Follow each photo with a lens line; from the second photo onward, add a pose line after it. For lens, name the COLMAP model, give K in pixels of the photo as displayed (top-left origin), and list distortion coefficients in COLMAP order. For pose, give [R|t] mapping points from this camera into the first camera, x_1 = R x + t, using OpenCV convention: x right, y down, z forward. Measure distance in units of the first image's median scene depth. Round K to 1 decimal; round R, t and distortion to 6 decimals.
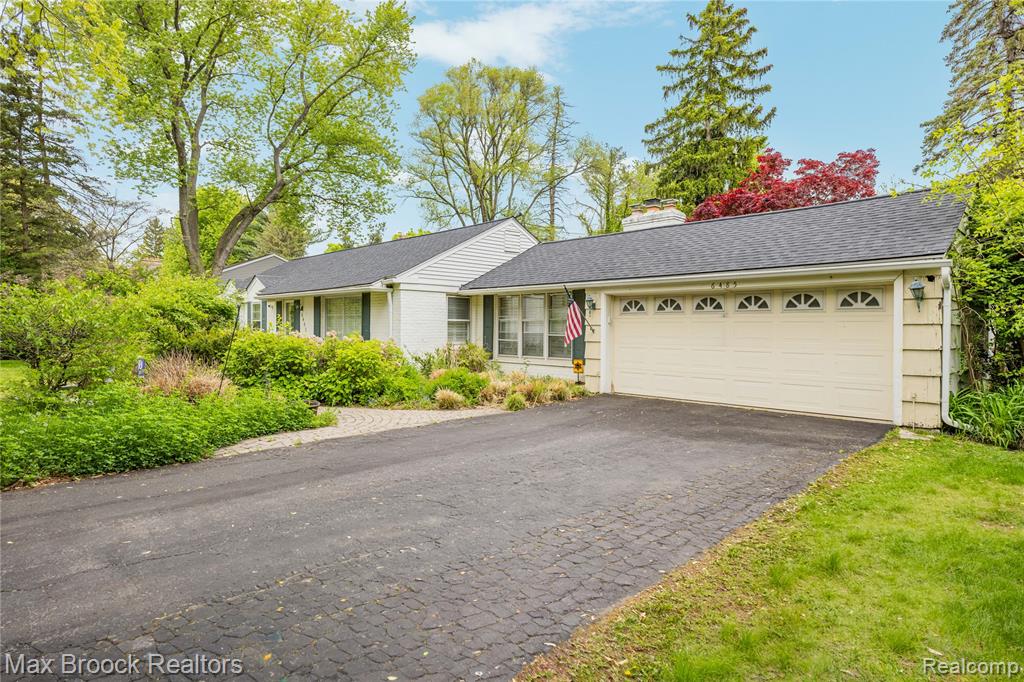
lens RADIAL K [[570.7, 0, 504.6], [0, 570.7, 338.5], [0, 0, 1]] dist [0.000289, 0.002022]
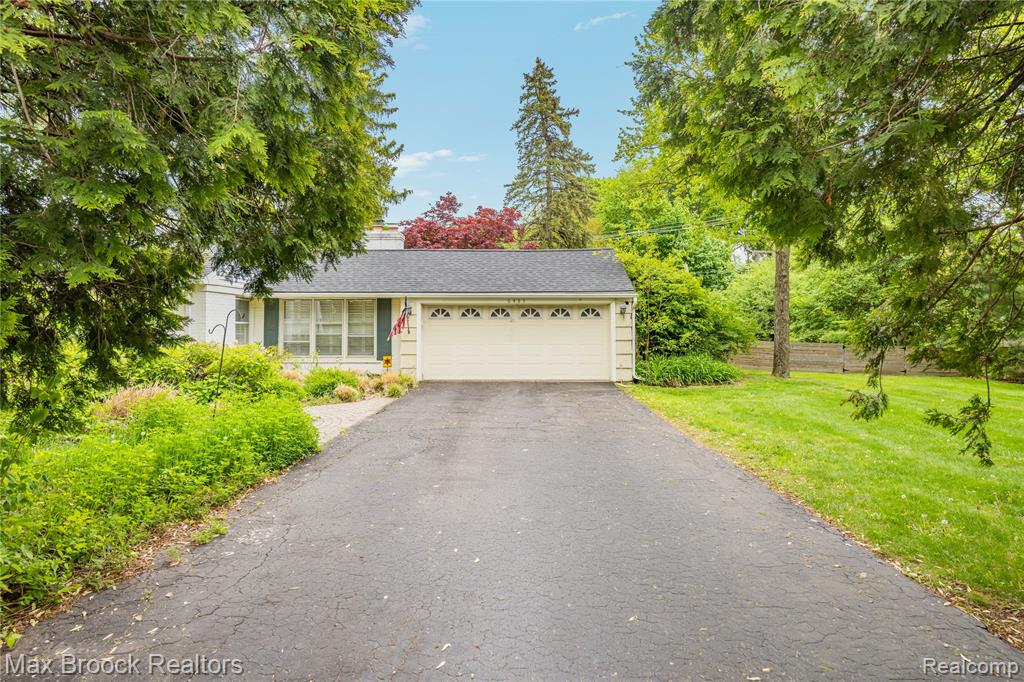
lens RADIAL K [[570.7, 0, 520.5], [0, 570.7, 336.4], [0, 0, 1]] dist [0.000289, 0.002022]
pose [[0.696768, -0.016871, 0.717098, -0.579392], [0.016448, 0.999836, 0.007541, -0.009309], [-0.717108, 0.006541, 0.696932, -0.050276]]
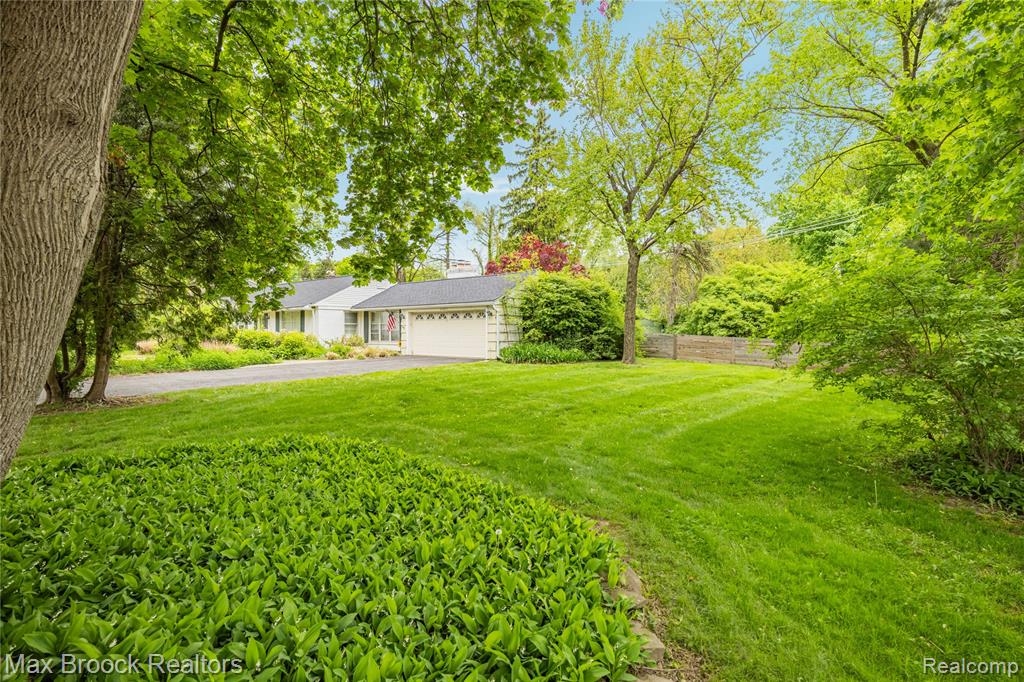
lens RADIAL K [[488.0, 0, 511.8], [0, 488.0, 337.3], [0, 0, 1]] dist [-0.001156, -0.001145]
pose [[0.992674, -0.009773, 0.120429, 0.352204], [0.010109, 0.999947, -0.002184, 0.033095], [-0.120401, 0.003385, 0.992720, -0.994592]]
